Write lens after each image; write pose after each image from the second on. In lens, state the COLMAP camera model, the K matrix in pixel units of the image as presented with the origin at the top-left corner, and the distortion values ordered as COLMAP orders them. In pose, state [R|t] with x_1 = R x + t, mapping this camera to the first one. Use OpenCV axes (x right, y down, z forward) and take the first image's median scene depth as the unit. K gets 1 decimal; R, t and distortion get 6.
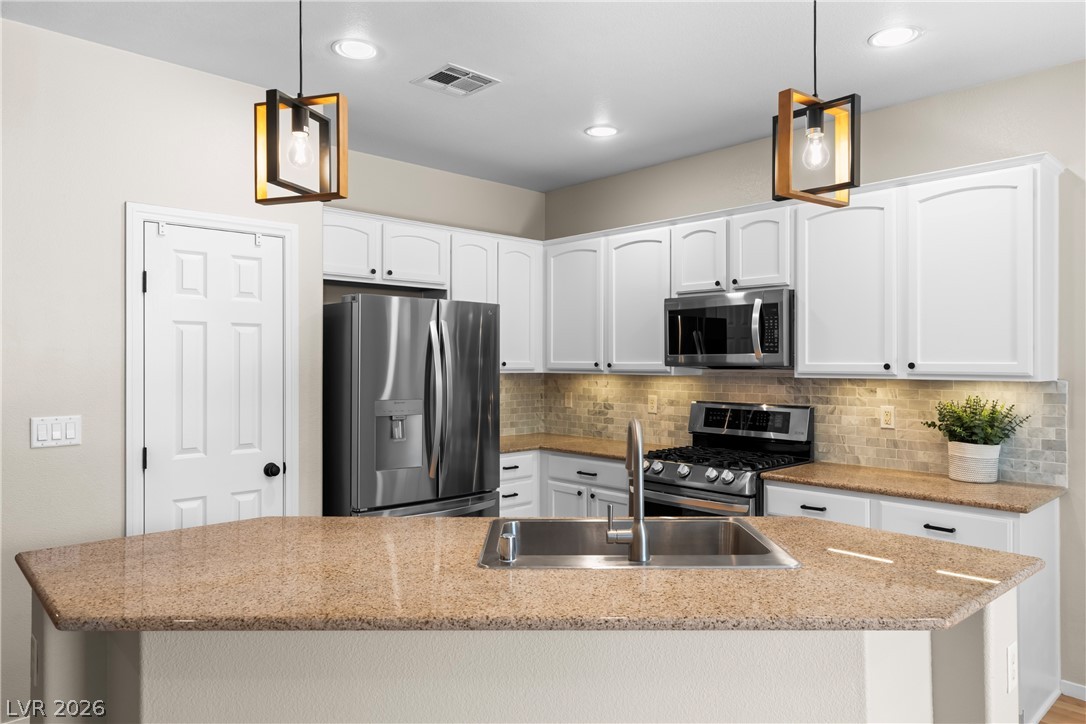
lens RADIAL K [[714.5, 0, 541.9], [0, 714.5, 358.8], [0, 0, 1]] dist [0.005598, -0.000944]
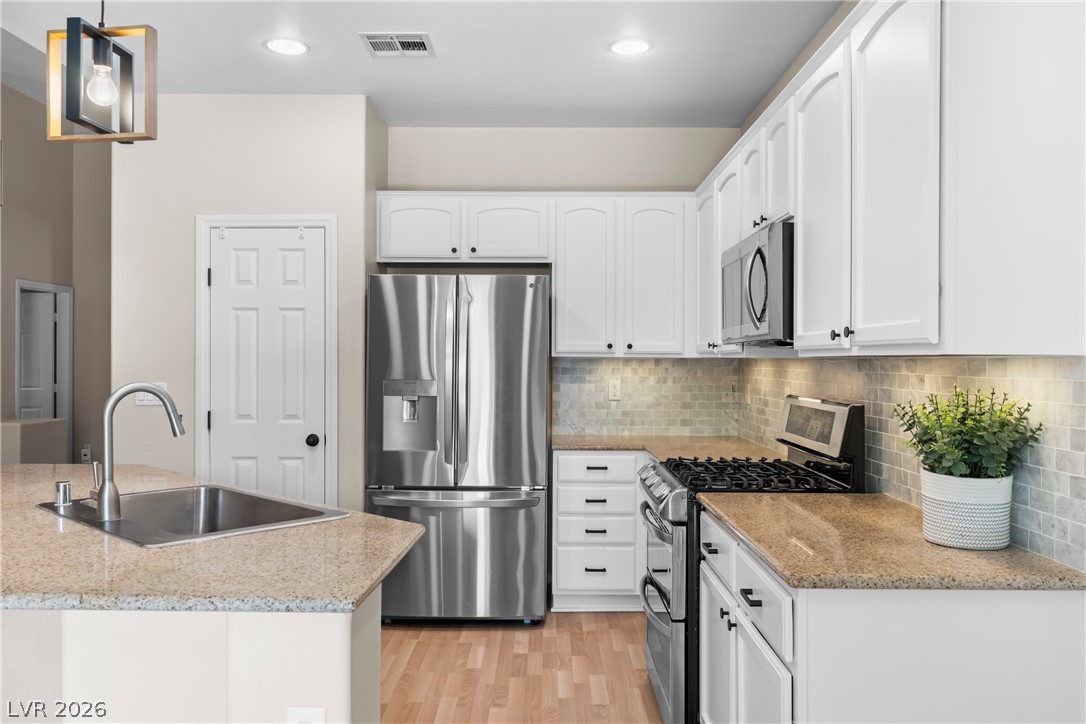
lens RADIAL K [[845.6, 0, 541.2], [0, 845.6, 354.0], [0, 0, 1]] dist [0.013603, 0.000845]
pose [[0.722095, -0.004413, -0.691780, 0.708124], [0.001573, 0.999988, -0.004737, 0.026777], [0.691792, 0.002332, 0.722093, 0.277218]]
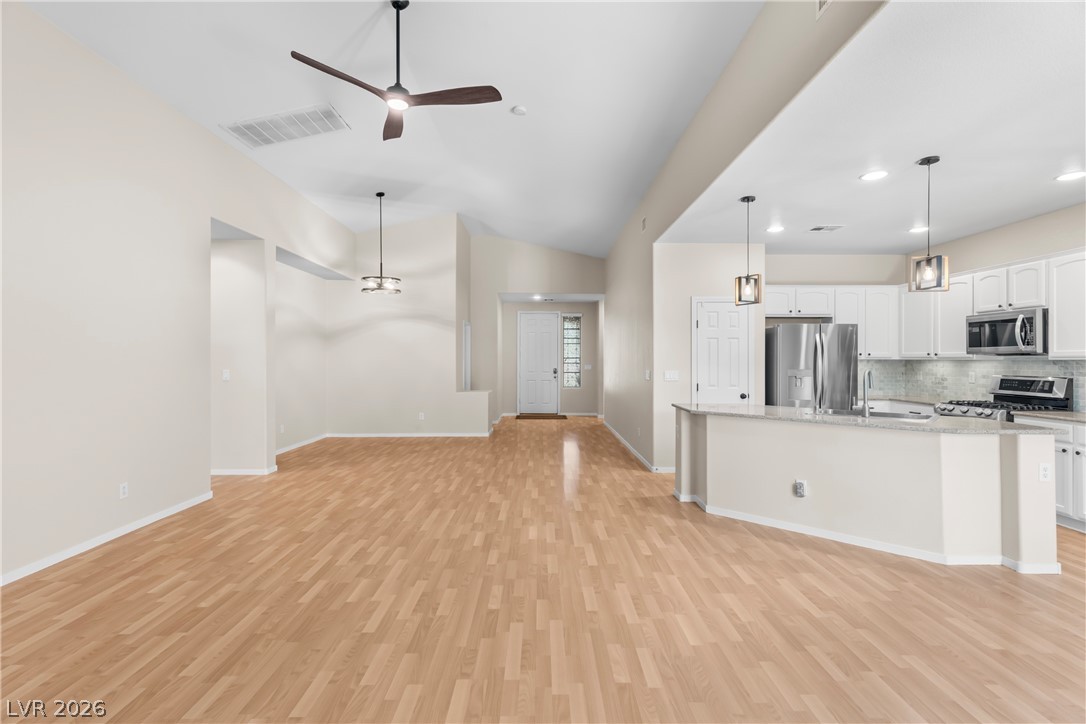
lens RADIAL K [[511.8, 0, 546.1], [0, 511.8, 360.3], [0, 0, 1]] dist [0.002887, 0.000112]
pose [[0.735787, 0.000500, -0.677213, 0.296338], [0.002707, 0.999990, 0.003678, 0.019794], [0.677208, -0.004539, 0.735778, -0.710010]]
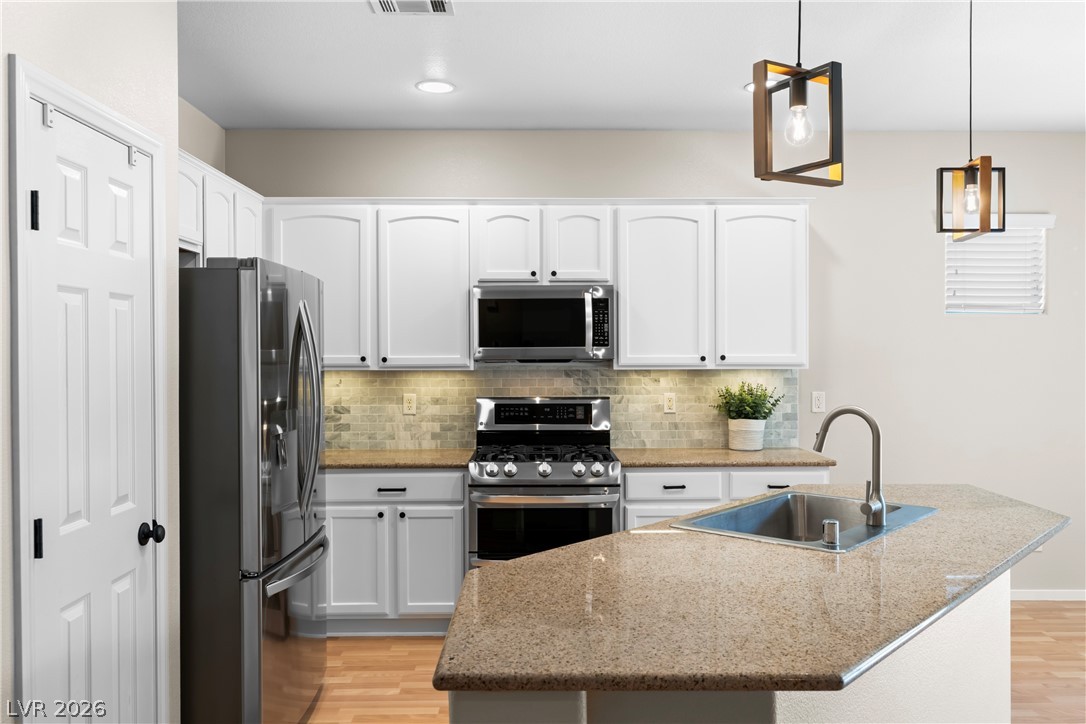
lens RADIAL K [[845.6, 0, 543.3], [0, 845.6, 355.2], [0, 0, 1]] dist [0.013603, 0.000845]
pose [[0.673592, -0.005155, 0.739085, -0.626833], [0.000511, 0.999979, 0.006509, -0.003060], [-0.739103, -0.004006, 0.673580, 0.234857]]
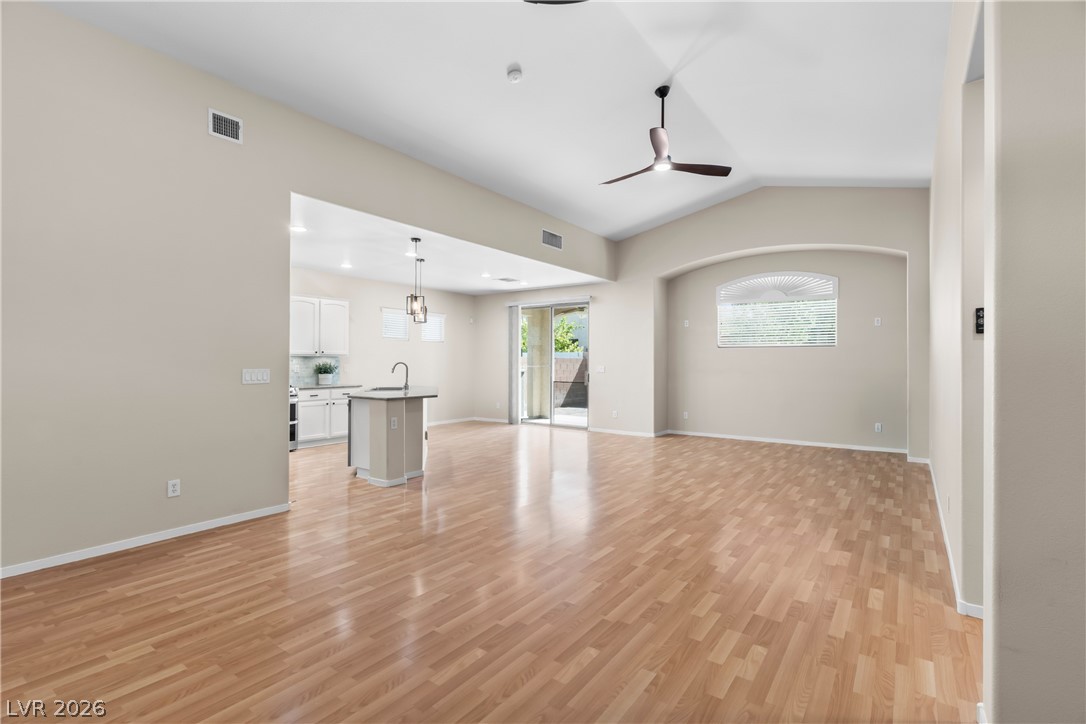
lens RADIAL K [[511.8, 0, 539.9], [0, 511.8, 360.9], [0, 0, 1]] dist [0.002887, 0.000112]
pose [[-0.191545, -0.002317, 0.981481, -1.819606], [-0.008588, 0.999963, 0.000684, 0.035701], [-0.981446, -0.008298, -0.191558, 0.383313]]
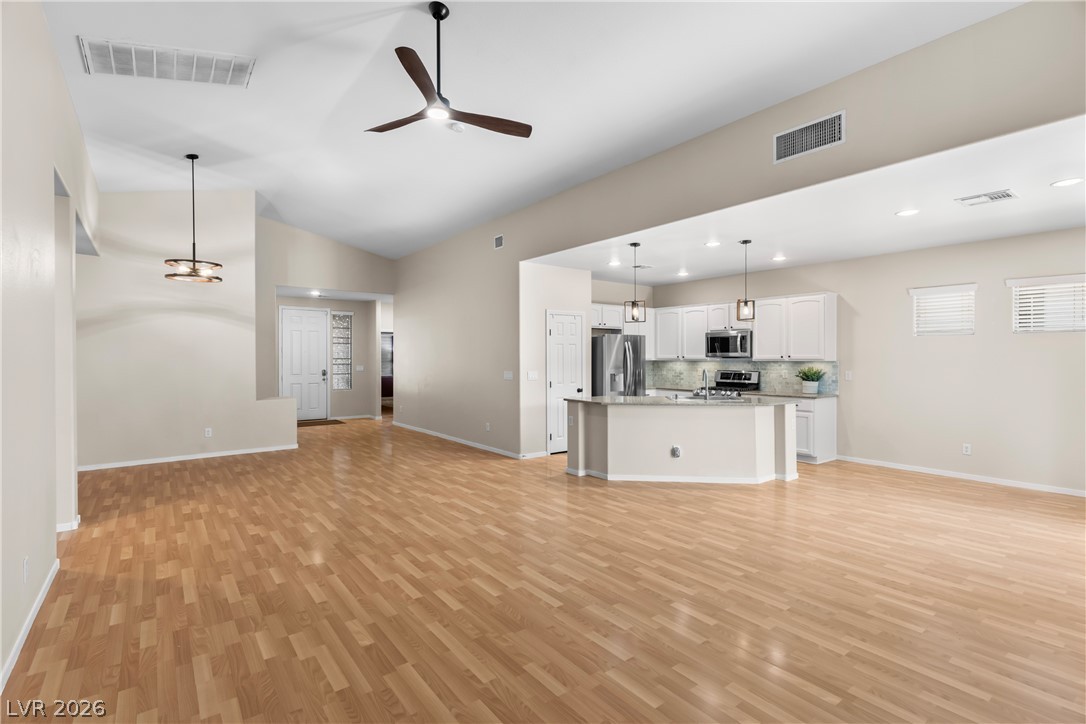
lens RADIAL K [[511.8, 0, 544.5], [0, 511.8, 358.5], [0, 0, 1]] dist [0.002887, 0.000112]
pose [[0.994844, -0.003143, -0.101371, -0.274475], [0.003866, 0.999968, 0.006932, -0.000942], [0.101346, -0.007288, 0.994825, -1.146494]]
